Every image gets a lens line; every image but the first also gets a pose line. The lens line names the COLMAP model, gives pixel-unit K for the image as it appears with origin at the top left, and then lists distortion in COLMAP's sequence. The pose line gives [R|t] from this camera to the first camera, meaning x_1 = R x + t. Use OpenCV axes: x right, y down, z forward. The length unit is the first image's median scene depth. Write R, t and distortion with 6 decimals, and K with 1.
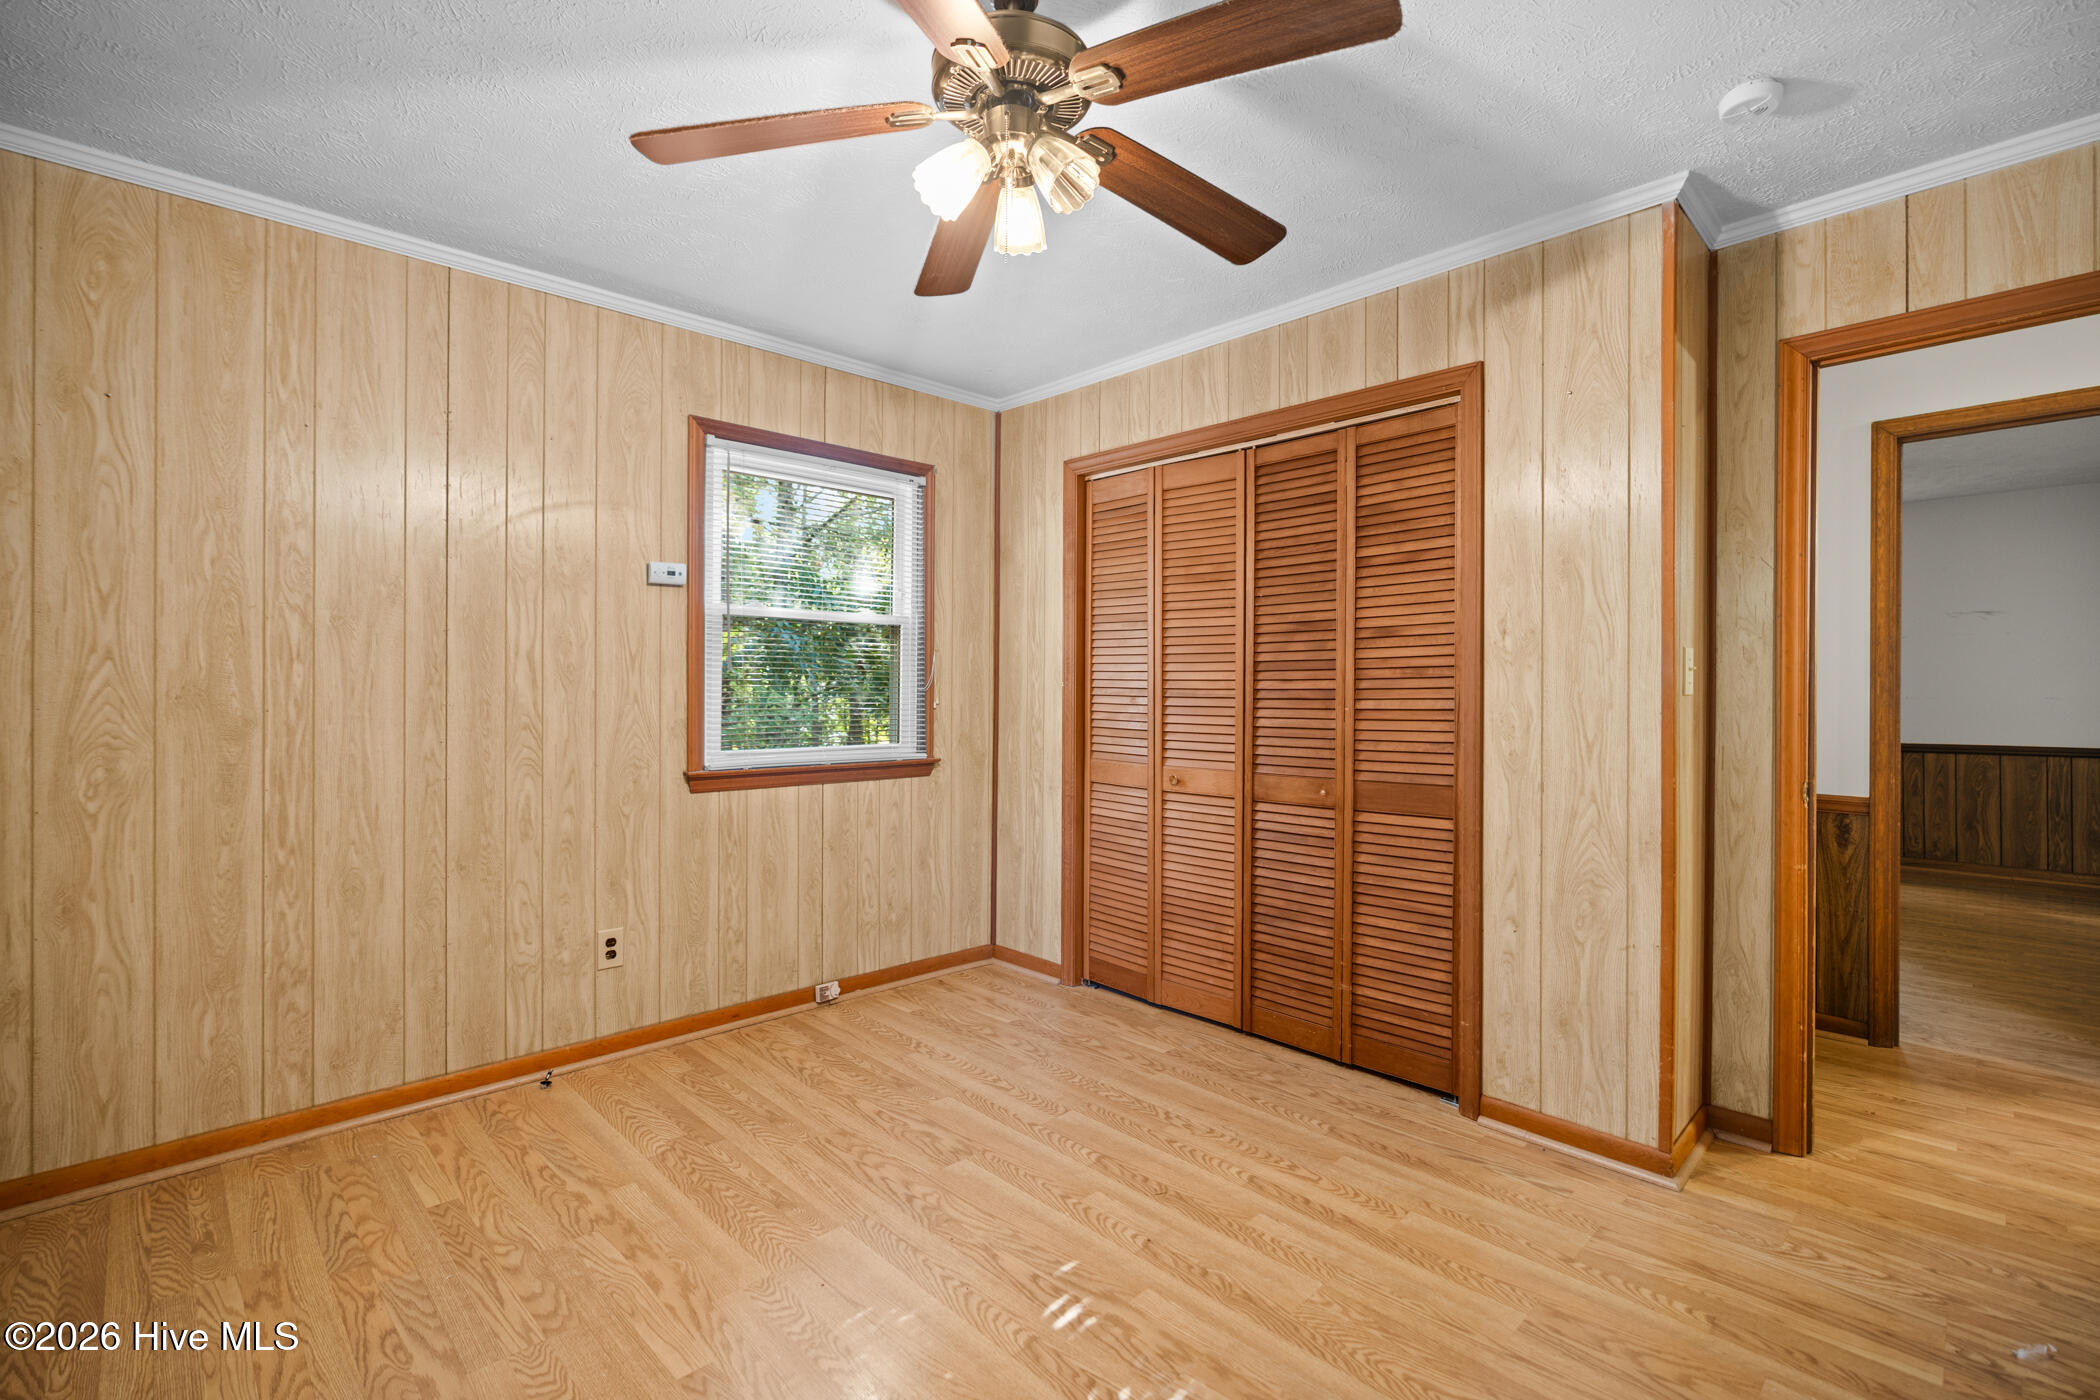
lens RADIAL K [[940.3, 0, 1047.5], [0, 940.3, 687.6], [0, 0, 1]] dist [-0.001781, 0.000068]
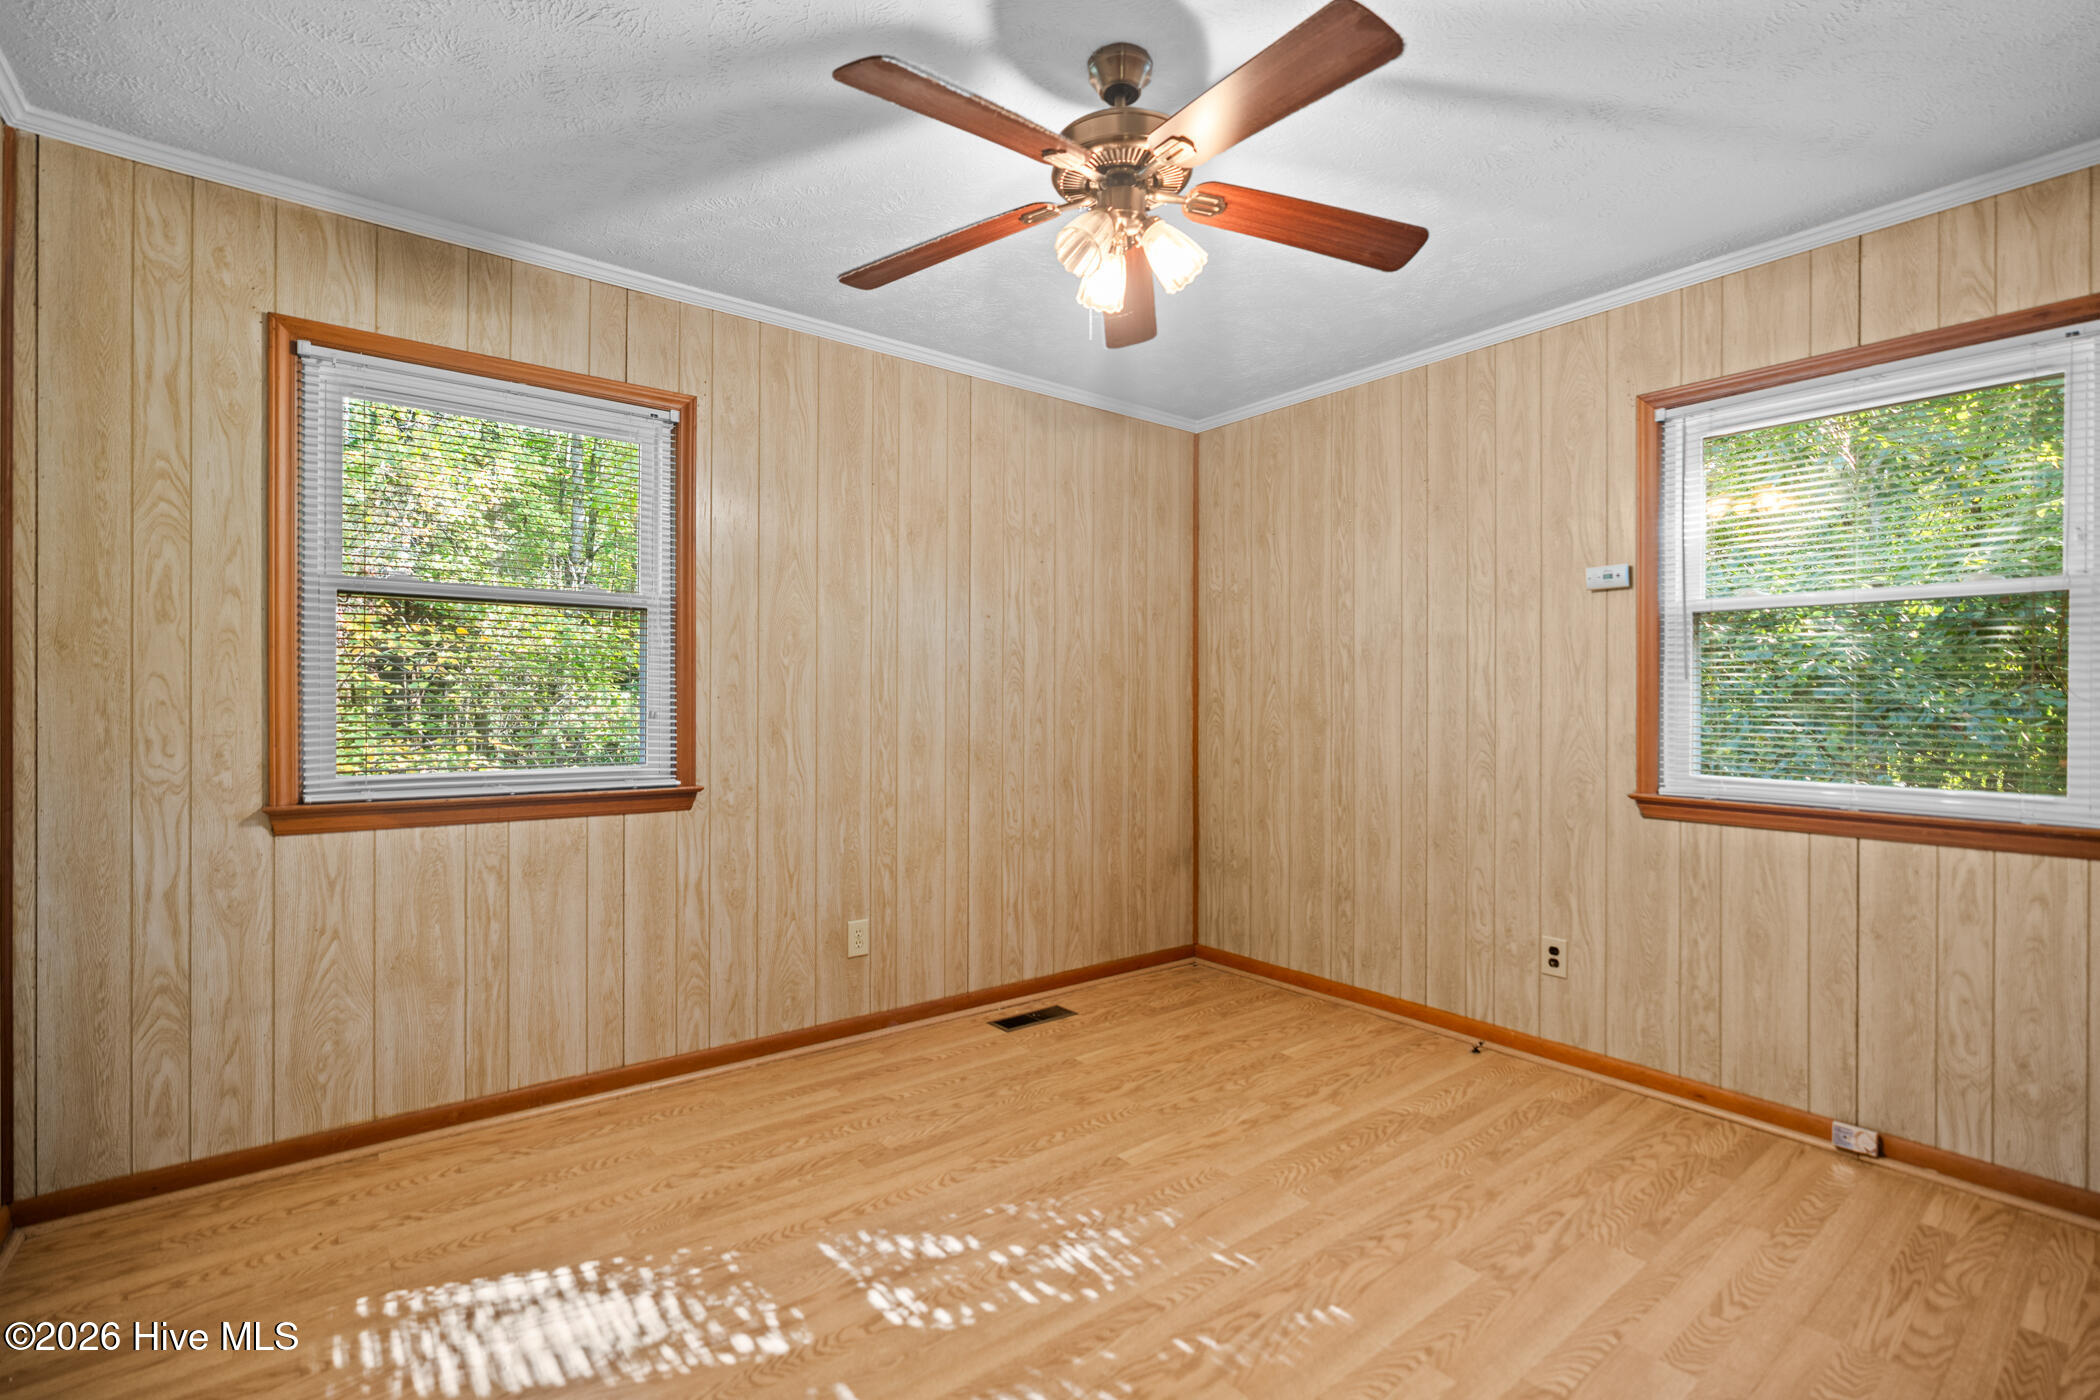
lens RADIAL K [[953.1, 0, 1050.0], [0, 953.1, 700.0], [0, 0, 1]] dist [0.000199, 0.000236]
pose [[-0.098771, -0.003264, -0.995105, 0.628366], [-0.004718, 0.999985, -0.002812, 0.006486], [0.995099, 0.004417, -0.098785, 0.575047]]
